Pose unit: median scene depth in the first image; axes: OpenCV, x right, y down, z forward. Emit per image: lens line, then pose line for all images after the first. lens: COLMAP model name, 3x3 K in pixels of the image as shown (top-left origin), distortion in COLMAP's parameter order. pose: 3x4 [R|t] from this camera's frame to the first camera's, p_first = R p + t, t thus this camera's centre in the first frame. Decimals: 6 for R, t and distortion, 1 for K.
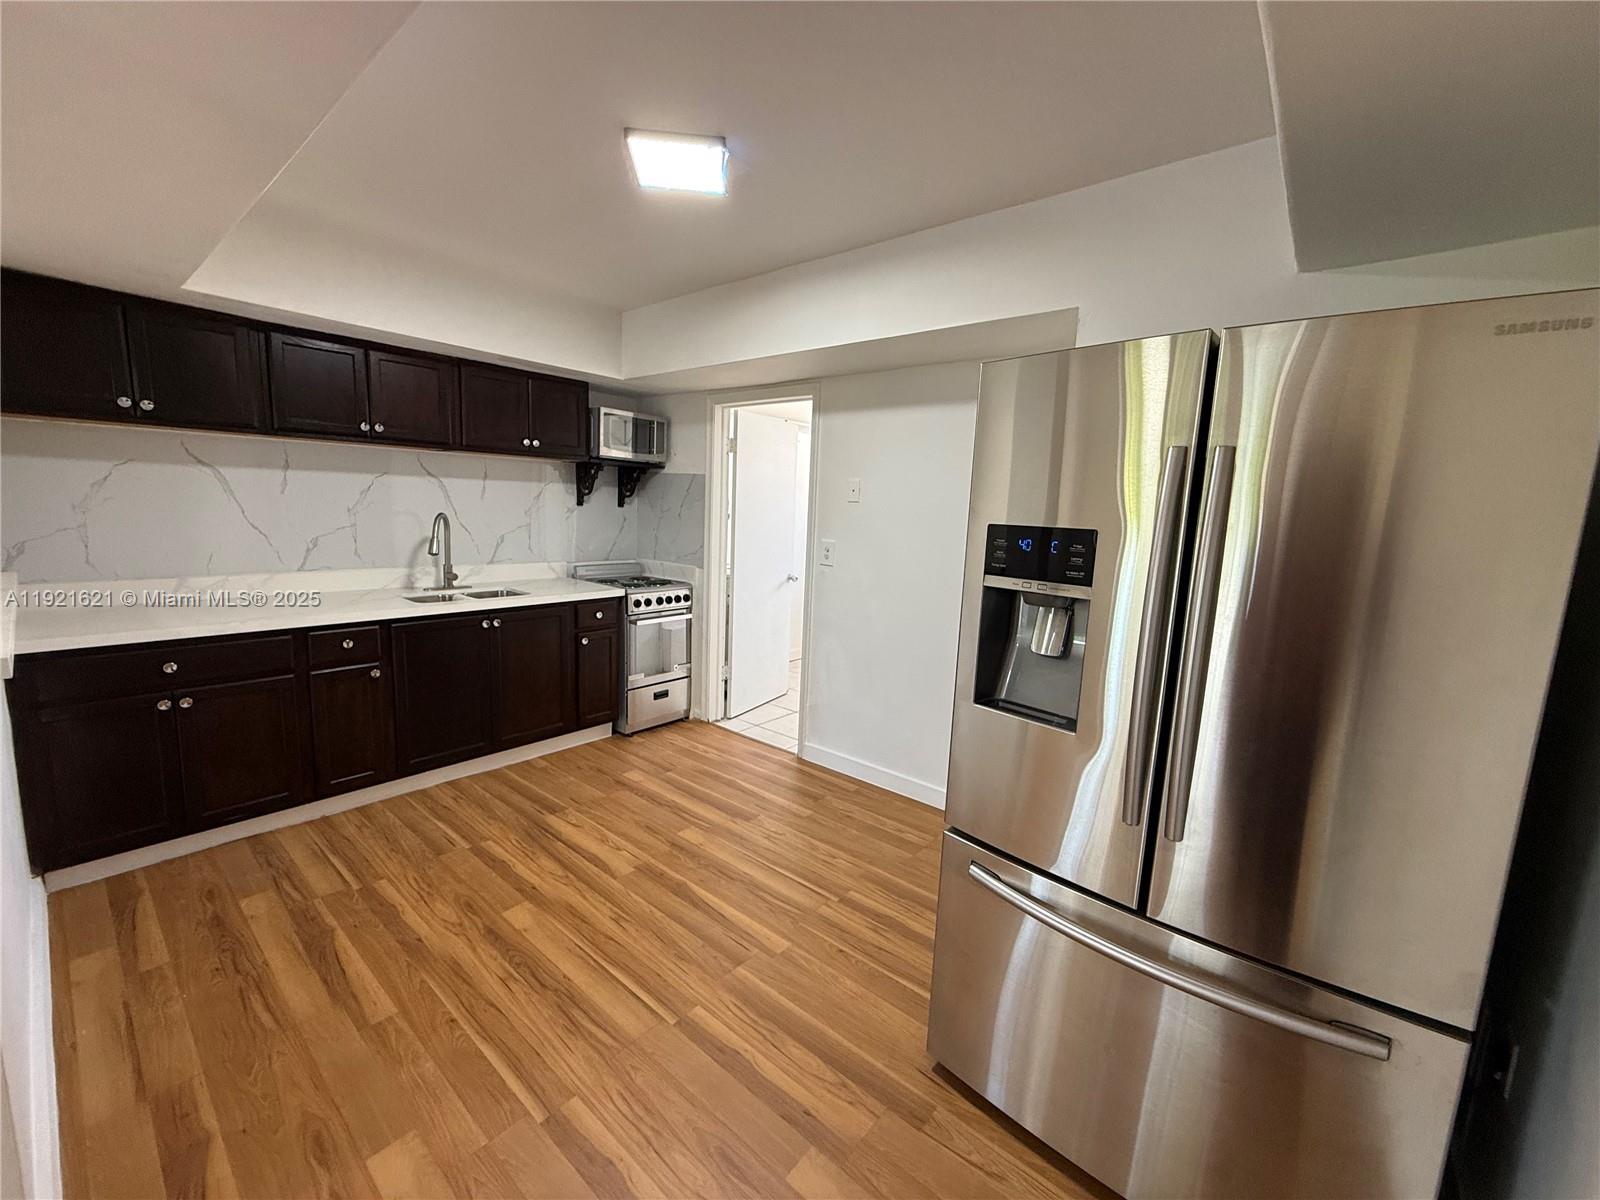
lens RADIAL K [[637.8, 0, 793.4], [0, 637.8, 594.5], [0, 0, 1]] dist [0.002394, 0.000212]
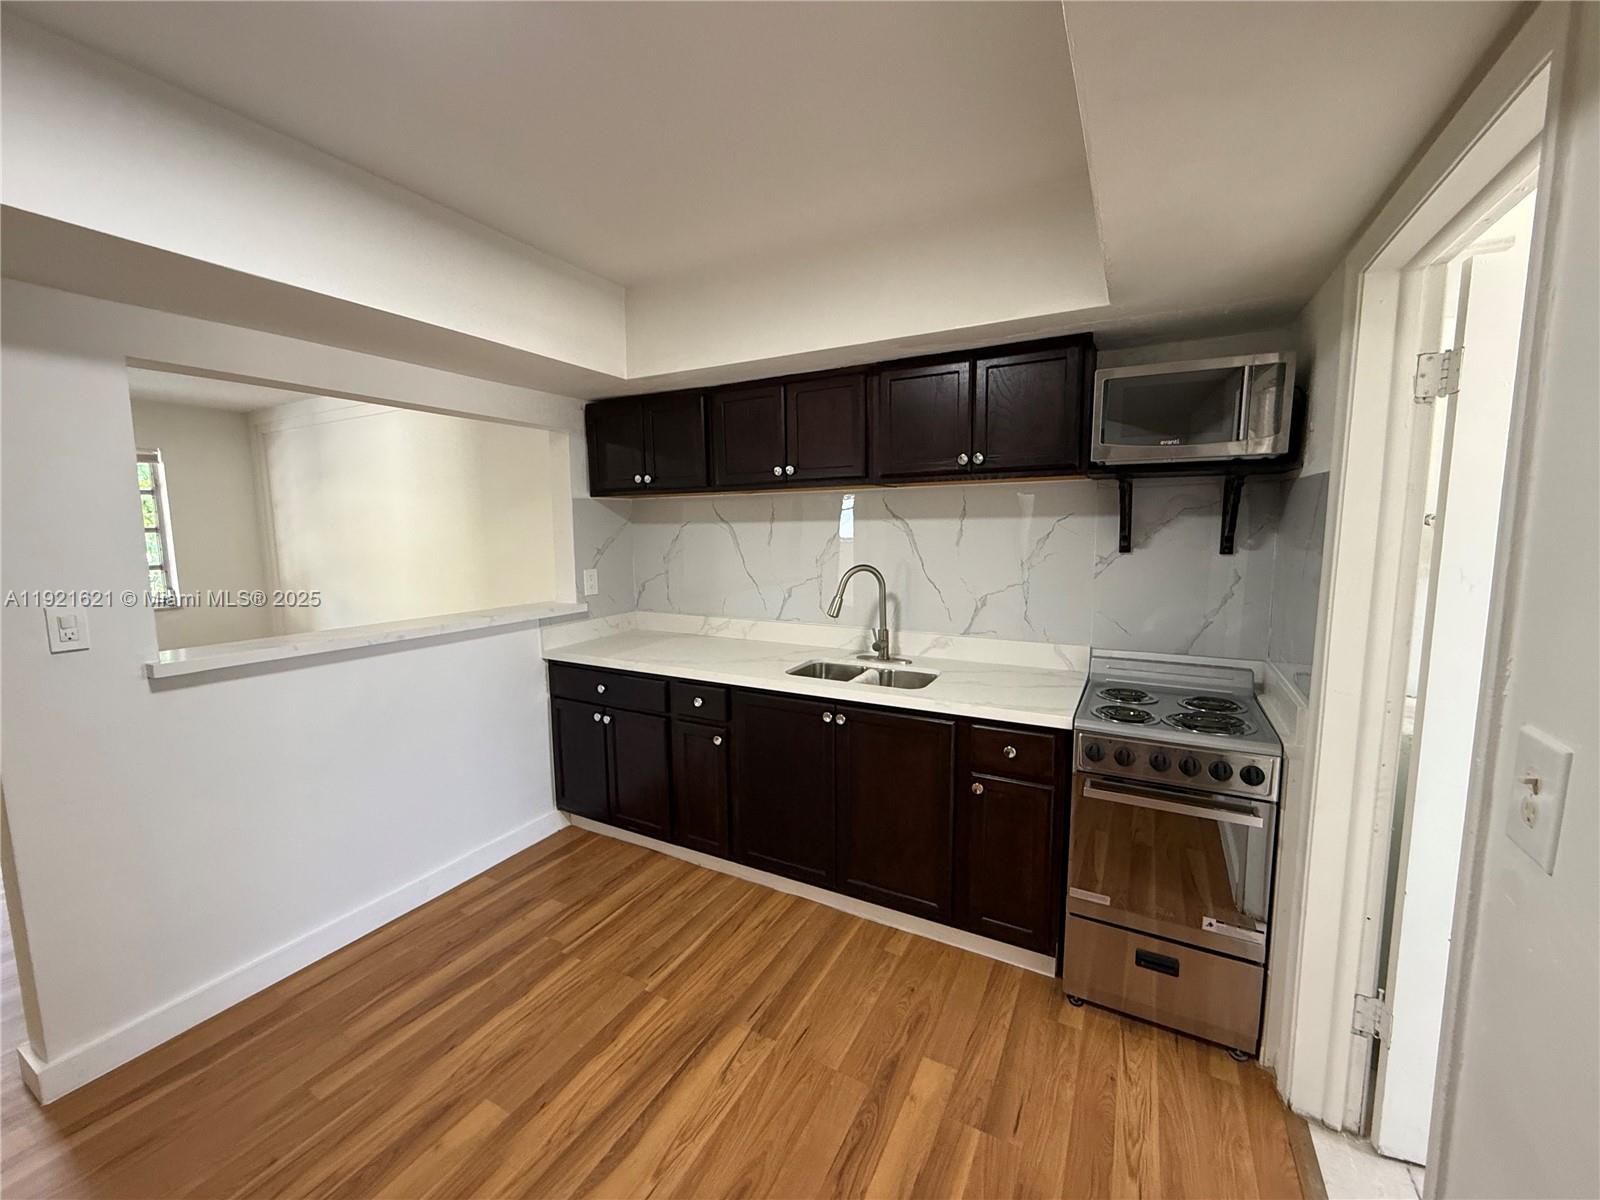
lens RADIAL K [[636.8, 0, 795.1], [0, 636.8, 600.1], [0, 0, 1]] dist [0.000091, 0.000525]
pose [[0.198613, 0.074838, -0.977217, 0.171325], [-0.119505, 0.991490, 0.051642, -0.095118], [0.972765, 0.106525, 0.205866, 0.624929]]
